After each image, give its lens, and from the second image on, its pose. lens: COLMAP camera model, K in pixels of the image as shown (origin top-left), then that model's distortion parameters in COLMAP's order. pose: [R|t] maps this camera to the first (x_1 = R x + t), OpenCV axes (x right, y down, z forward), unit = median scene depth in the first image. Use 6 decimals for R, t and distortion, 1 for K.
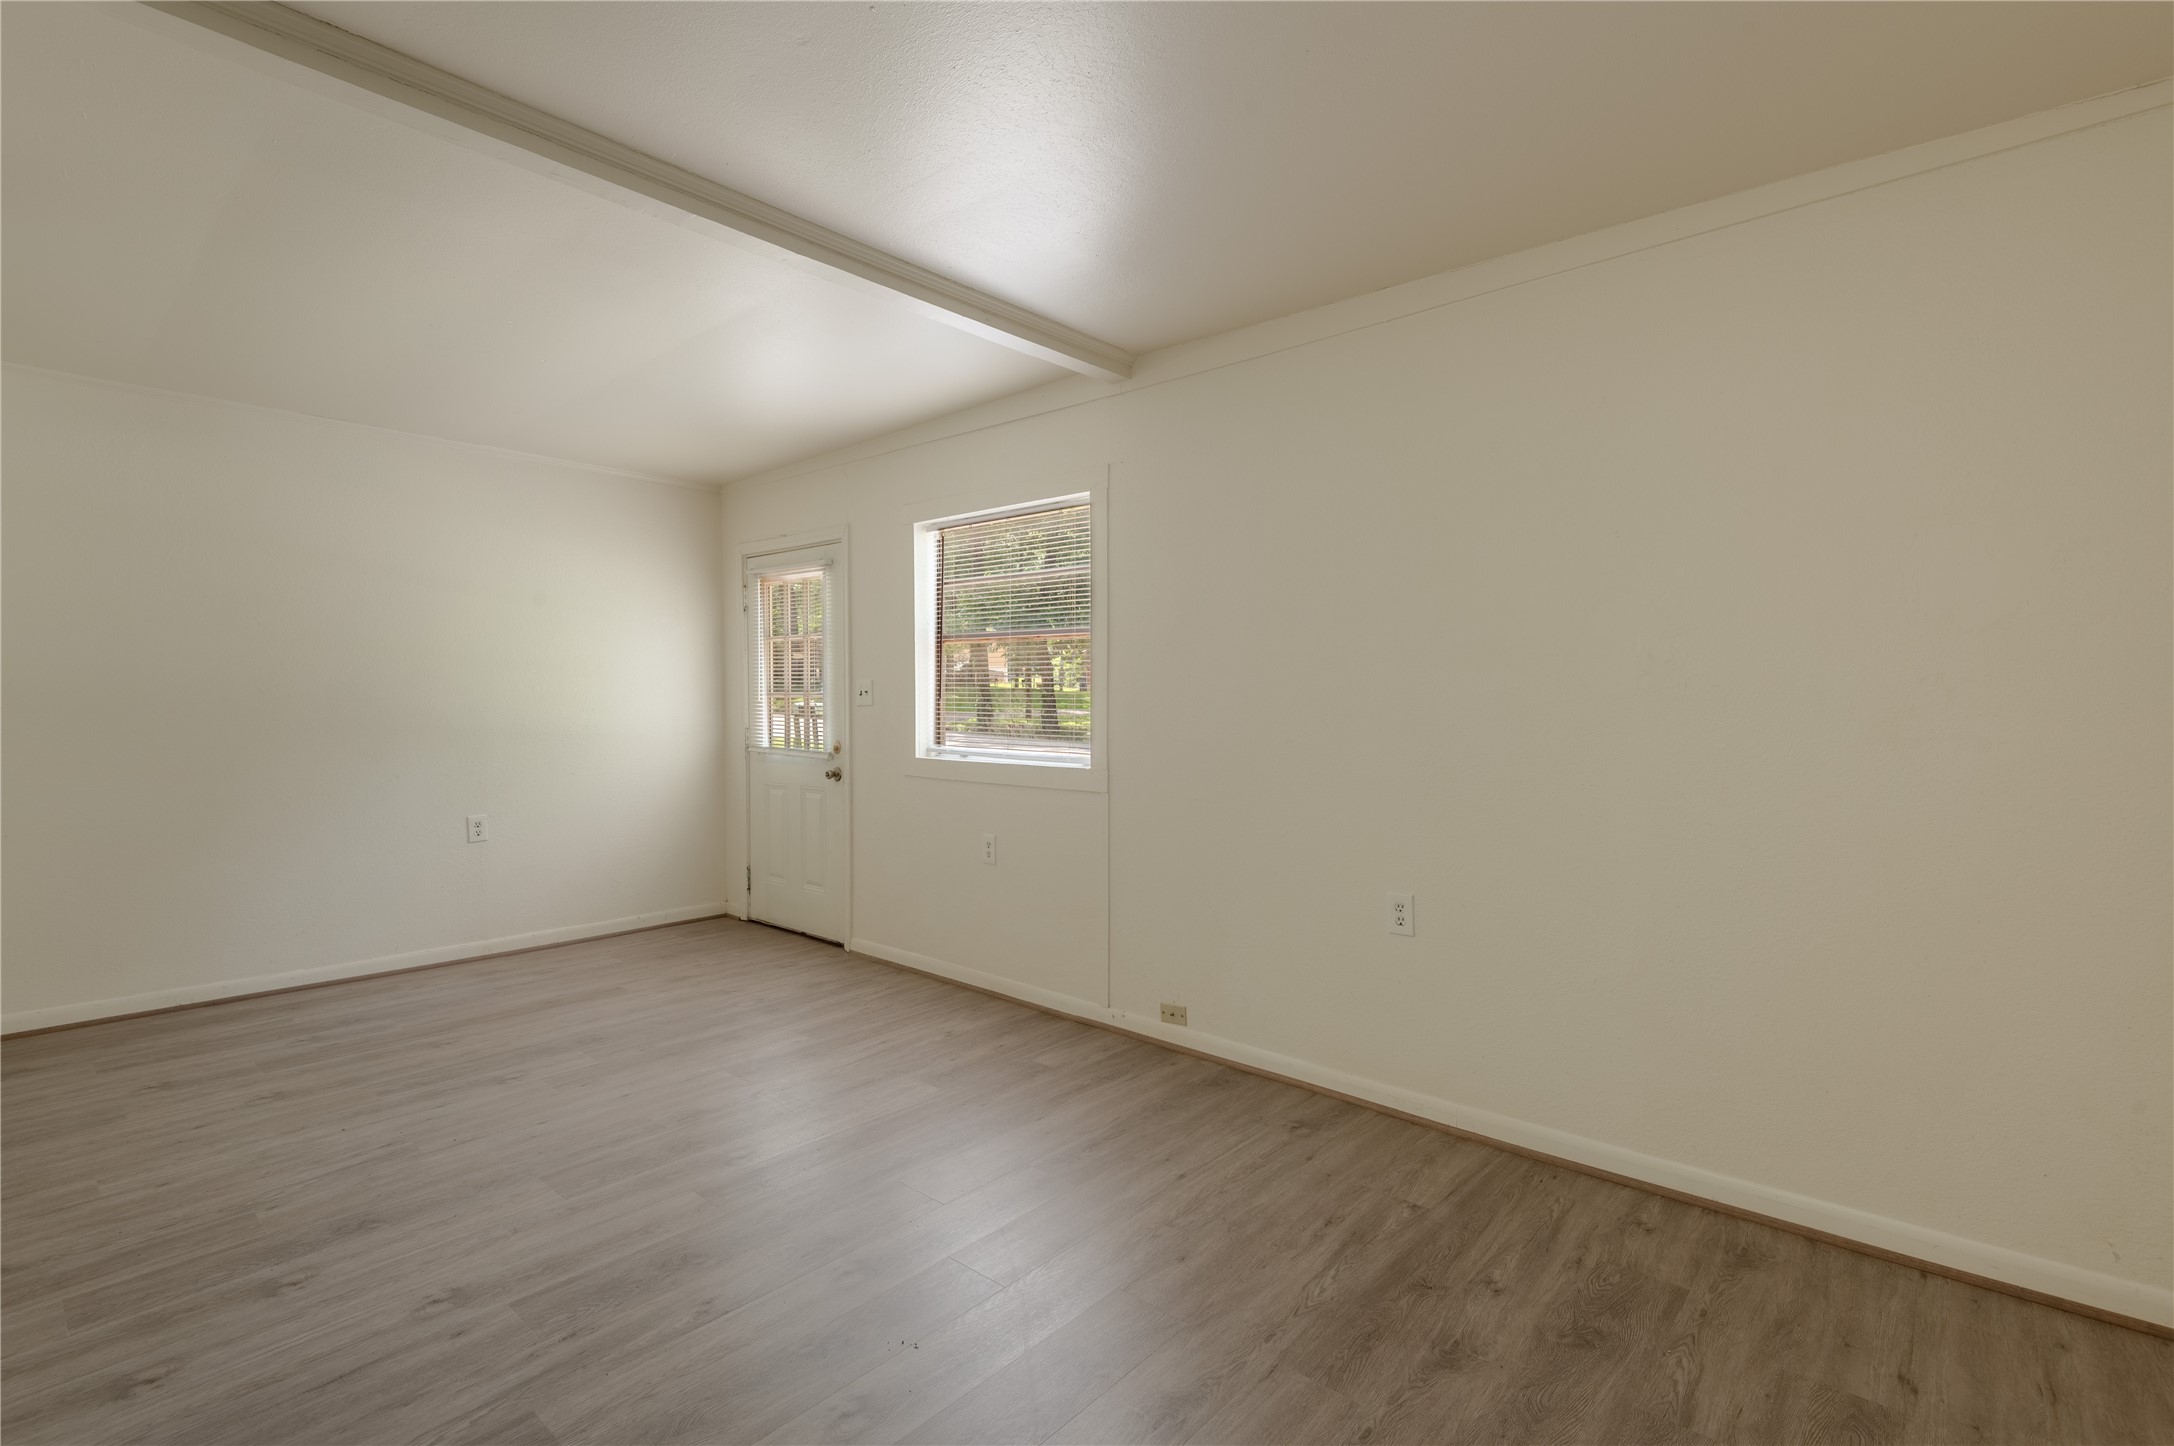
lens RADIAL K [[1000.9, 0, 1097.9], [0, 1000.9, 696.2], [0, 0, 1]] dist [0.018449, -0.011080]
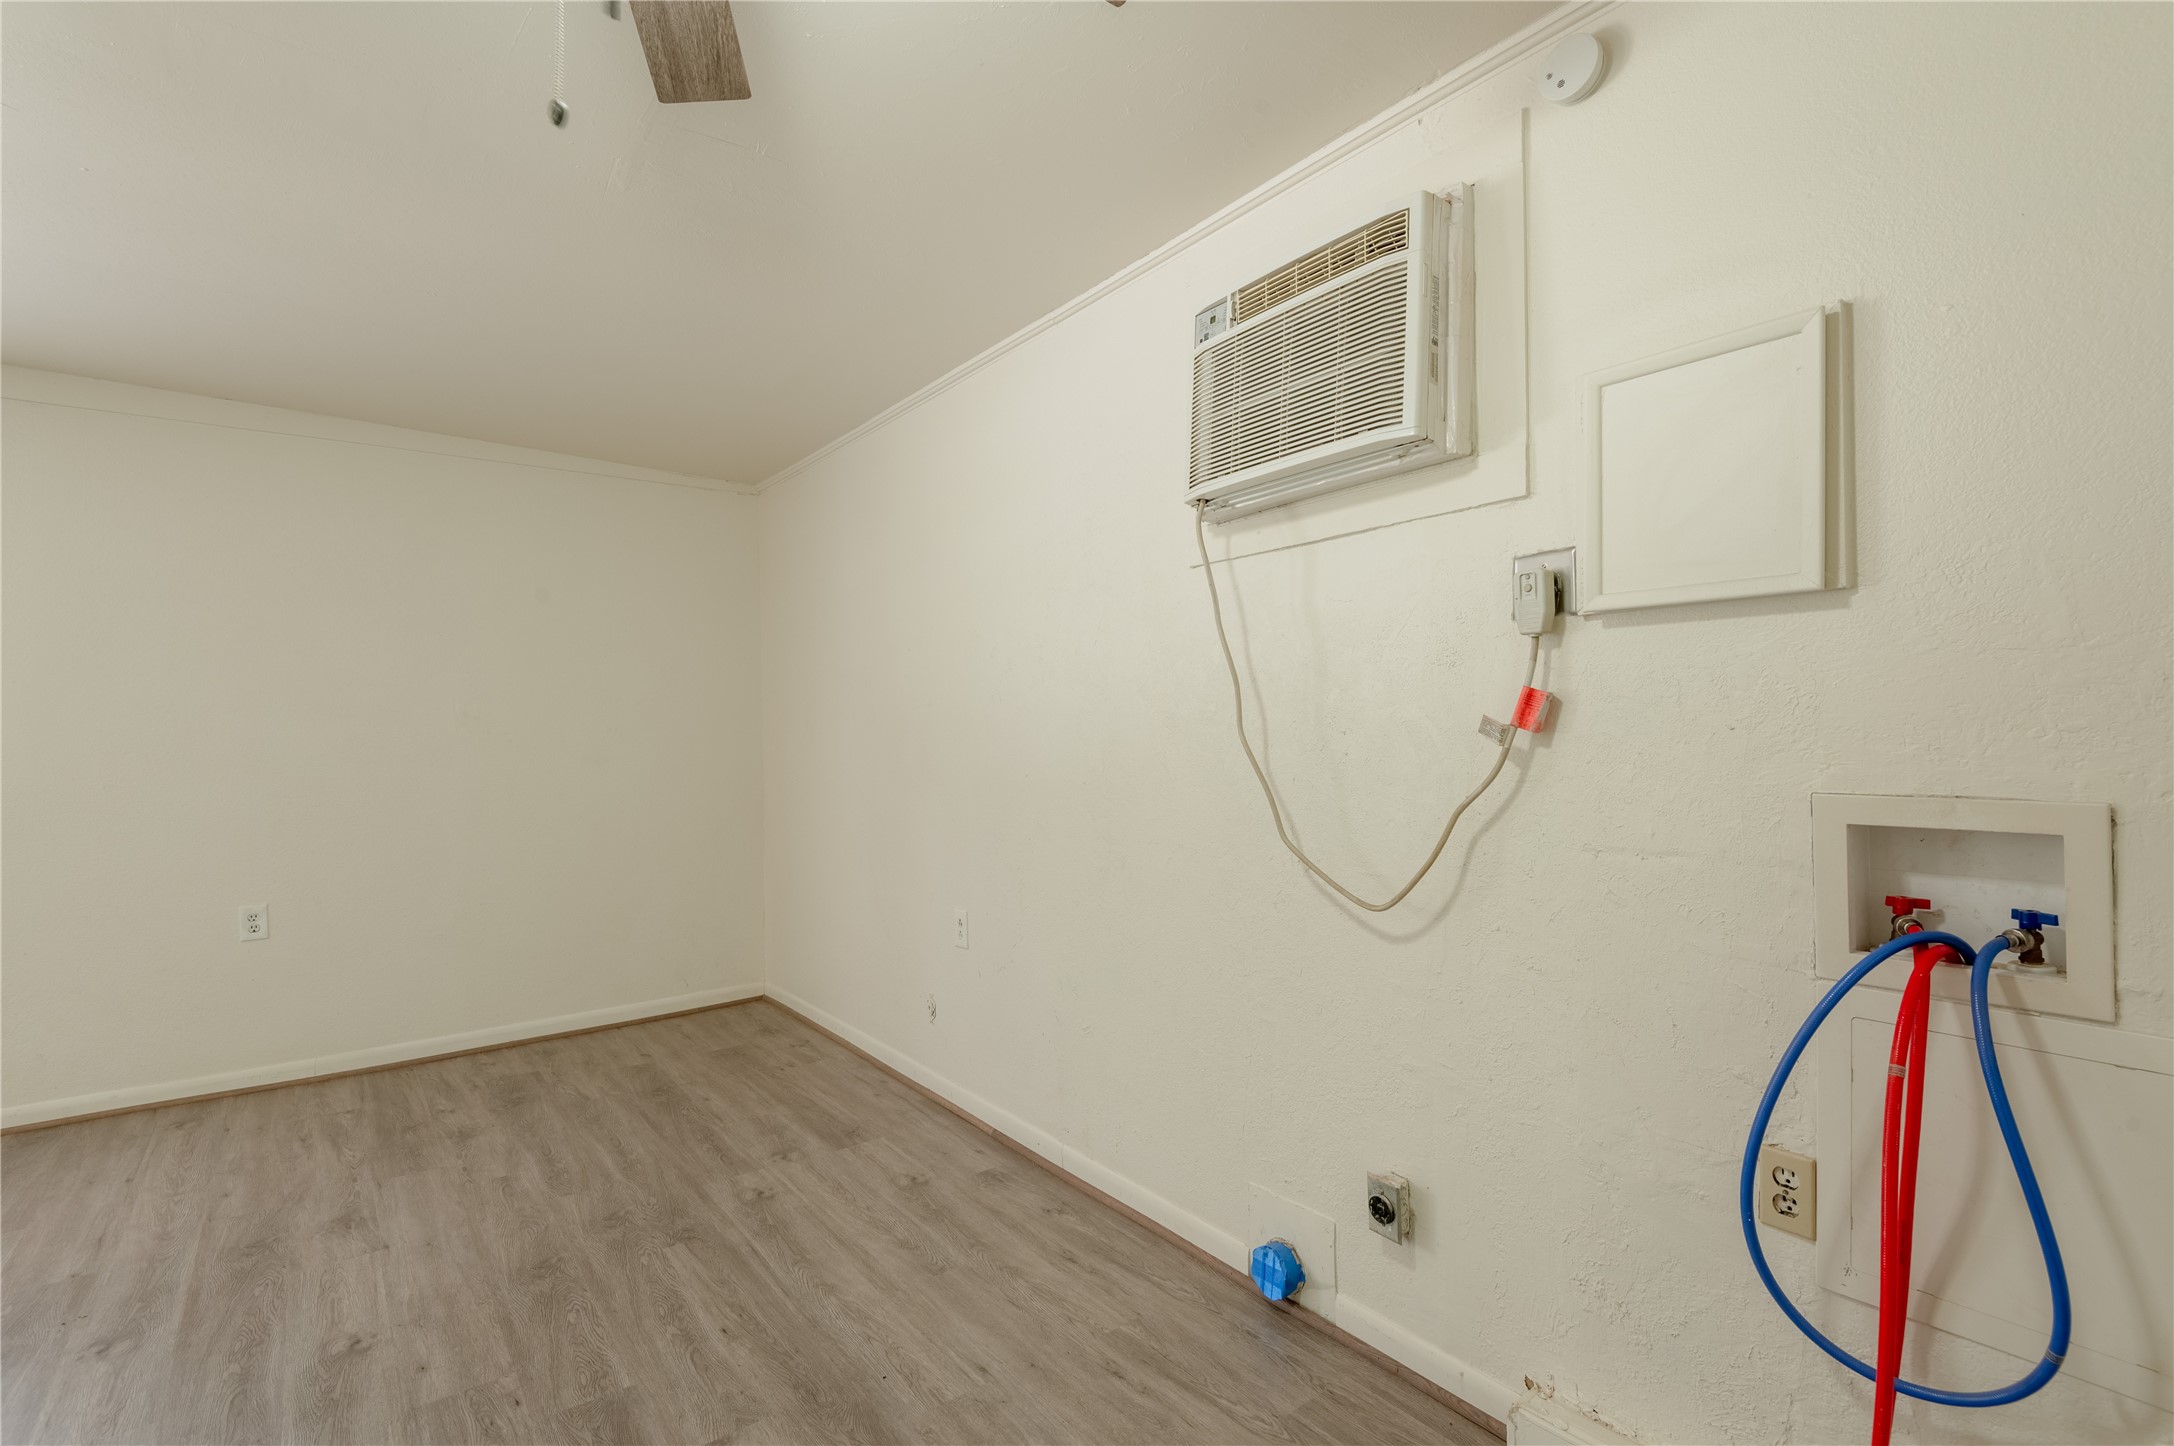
lens RADIAL K [[1019.2, 0, 1079.6], [0, 1019.2, 705.7], [0, 0, 1]] dist [0.011439, -0.006423]
pose [[0.208310, 0.016141, 0.977930, -0.821308], [0.016294, 0.999668, -0.019971, -0.002320], [-0.977927, 0.020094, 0.207978, -0.266872]]
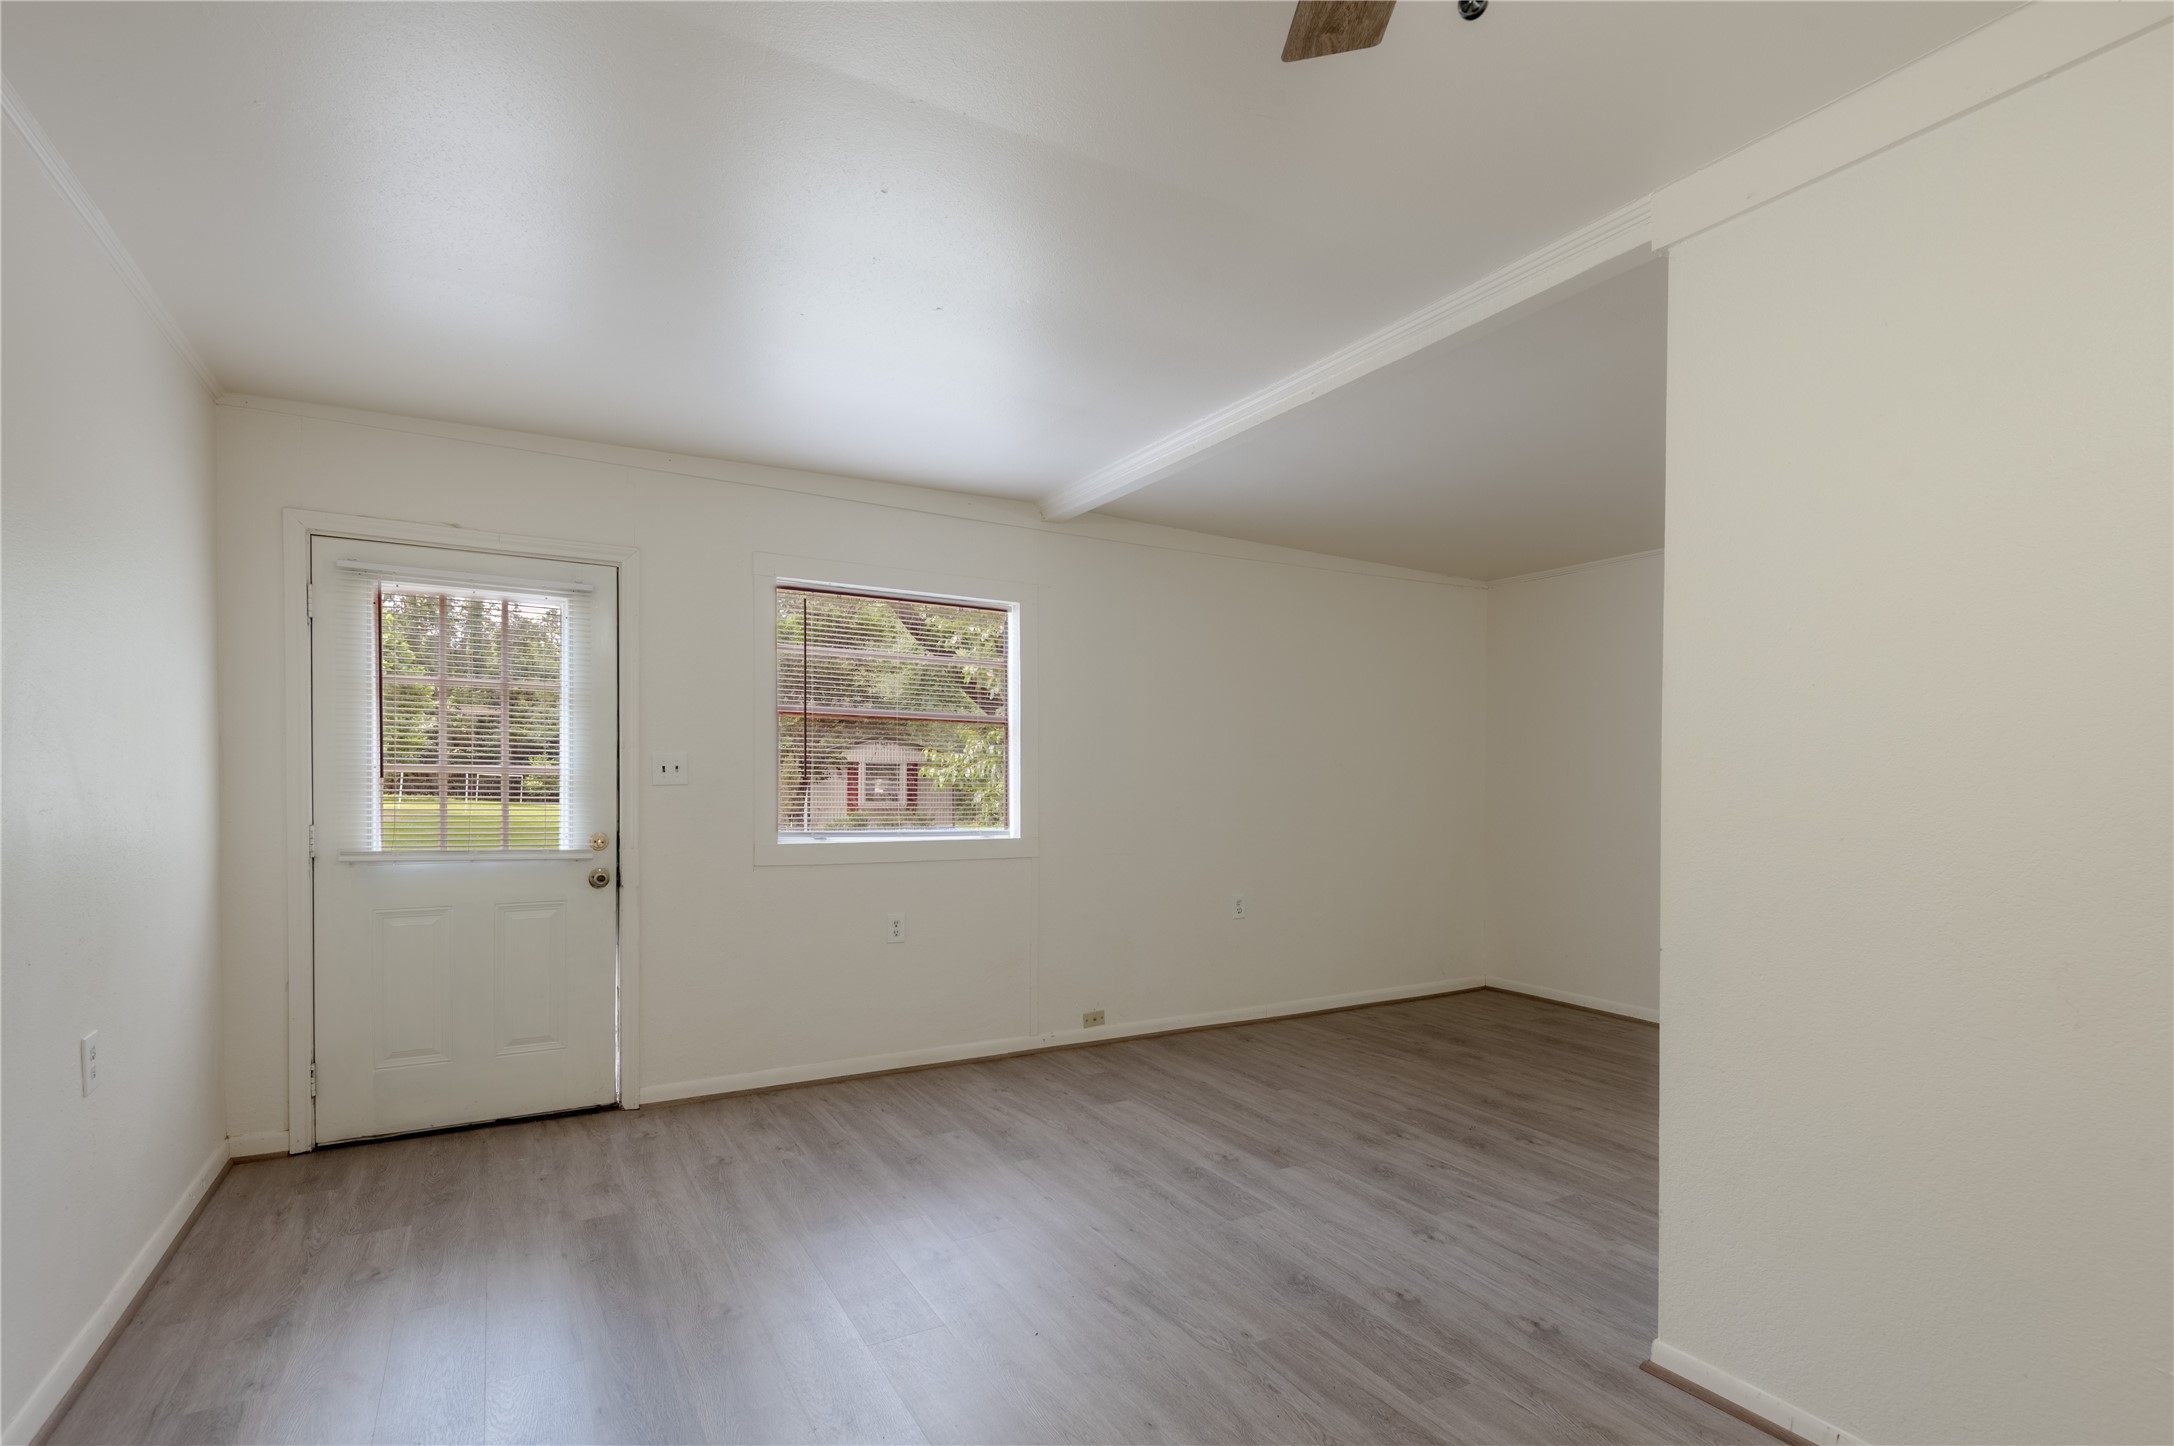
lens RADIAL K [[1020.0, 0, 1098.1], [0, 1020.0, 763.9], [0, 0, 1]] dist [0.034660, -0.030204]
pose [[0.320599, 0.014412, 0.947105, -1.686262], [-0.009166, 0.999885, -0.012112, -0.002986], [-0.947171, -0.004798, 0.320694, 0.794126]]
